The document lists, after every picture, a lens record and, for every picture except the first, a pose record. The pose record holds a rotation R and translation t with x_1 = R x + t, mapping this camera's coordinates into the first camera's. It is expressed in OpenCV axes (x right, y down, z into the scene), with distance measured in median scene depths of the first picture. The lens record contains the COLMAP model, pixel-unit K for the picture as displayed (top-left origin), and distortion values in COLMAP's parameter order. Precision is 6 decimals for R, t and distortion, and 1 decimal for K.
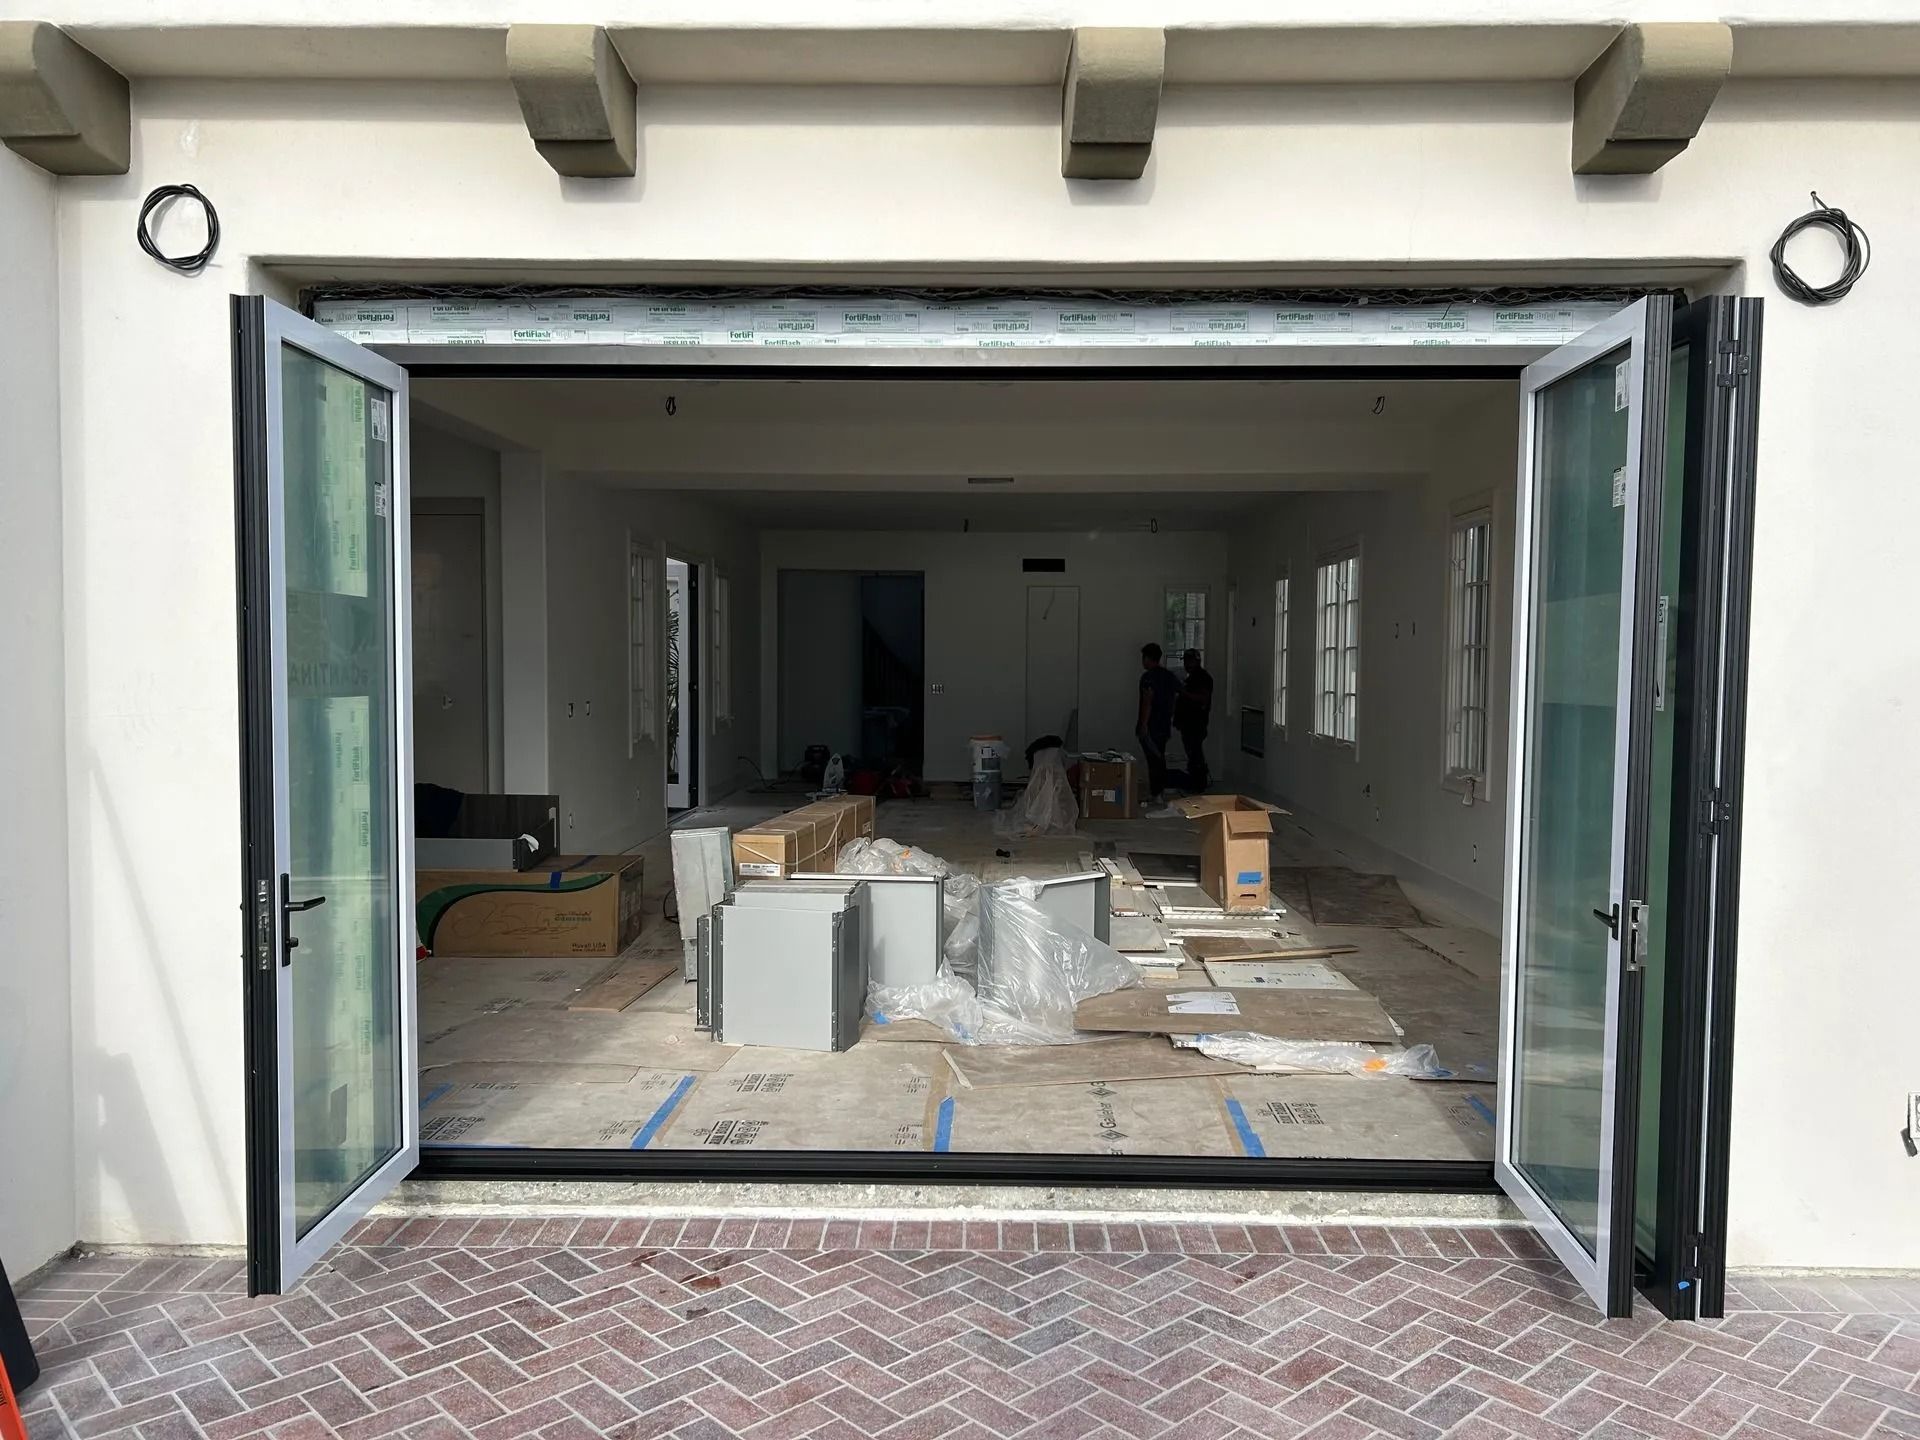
lens RADIAL K [[1447.4, 0, 968.5], [0, 1447.4, 720.7], [0, 0, 1]] dist [0.047428, 0.002211]
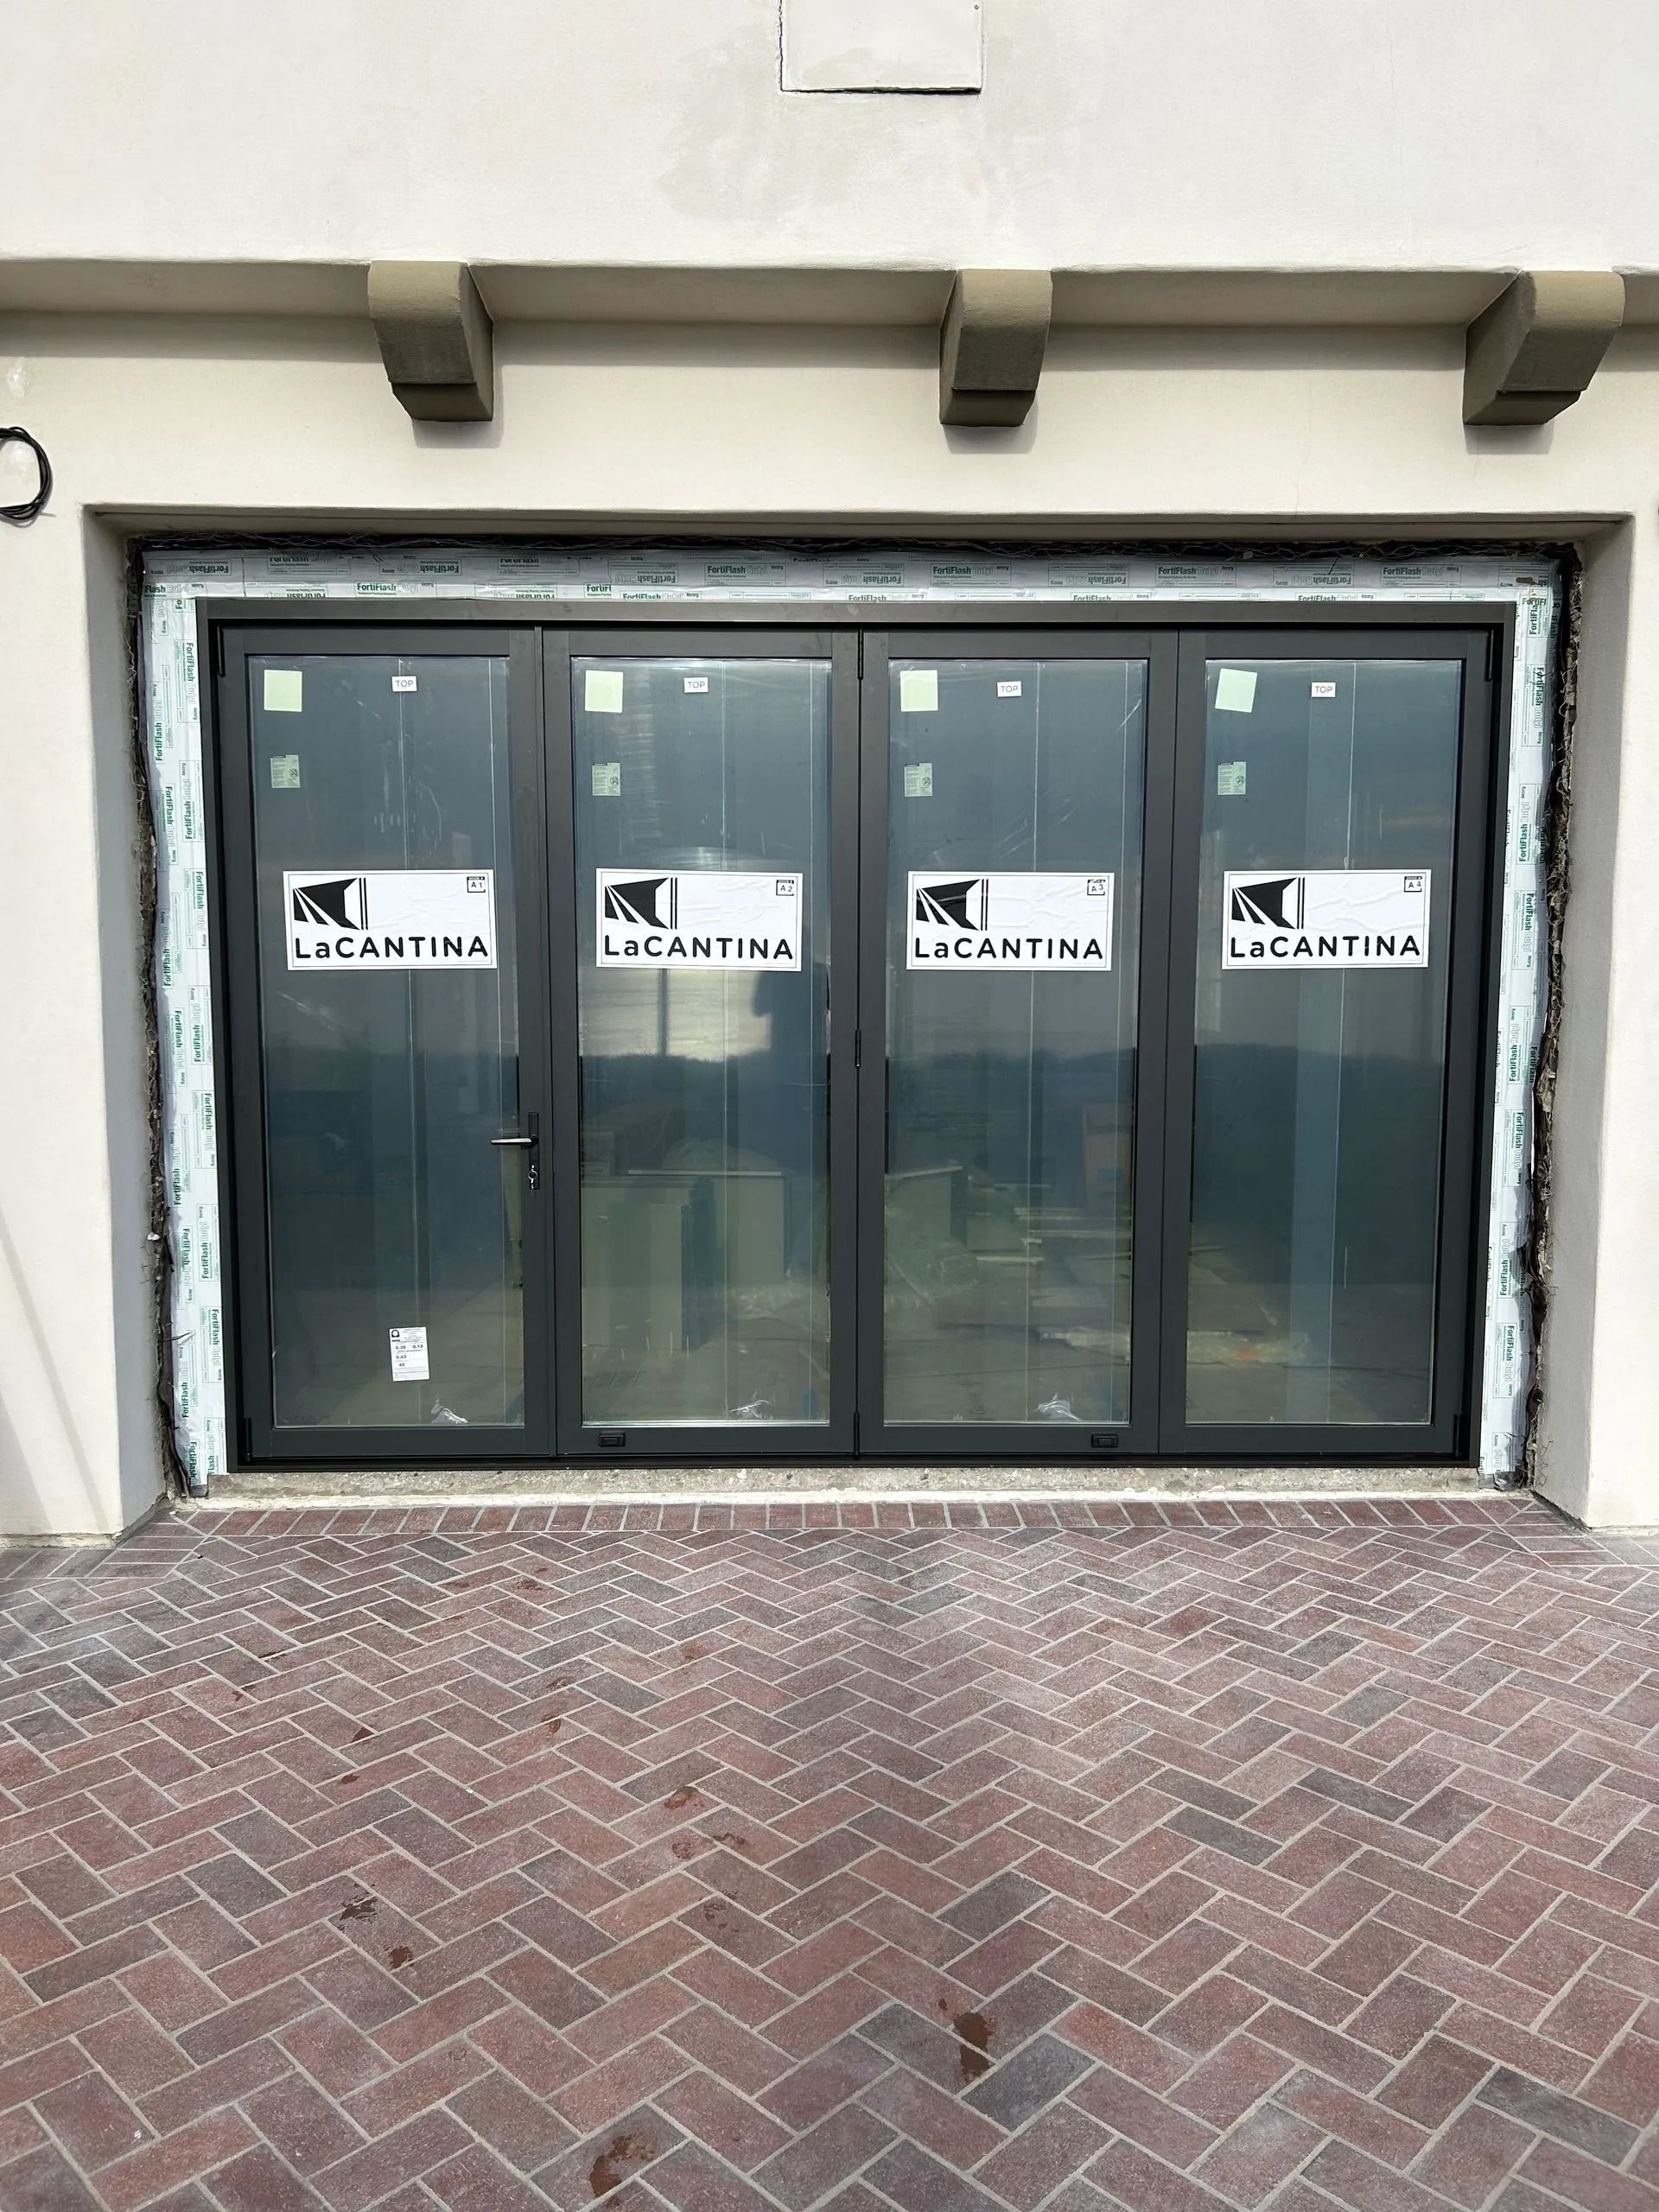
lens RADIAL K [[1667.5, 0, 821.5], [0, 1667.5, 1112.5], [0, 0, 1]] dist [0.047428, 0.002211]
pose [[0.999397, -0.009265, 0.033478, -0.054088], [0.007484, 0.998570, 0.052937, 0.021399], [-0.033921, -0.052655, 0.998036, -0.126266]]
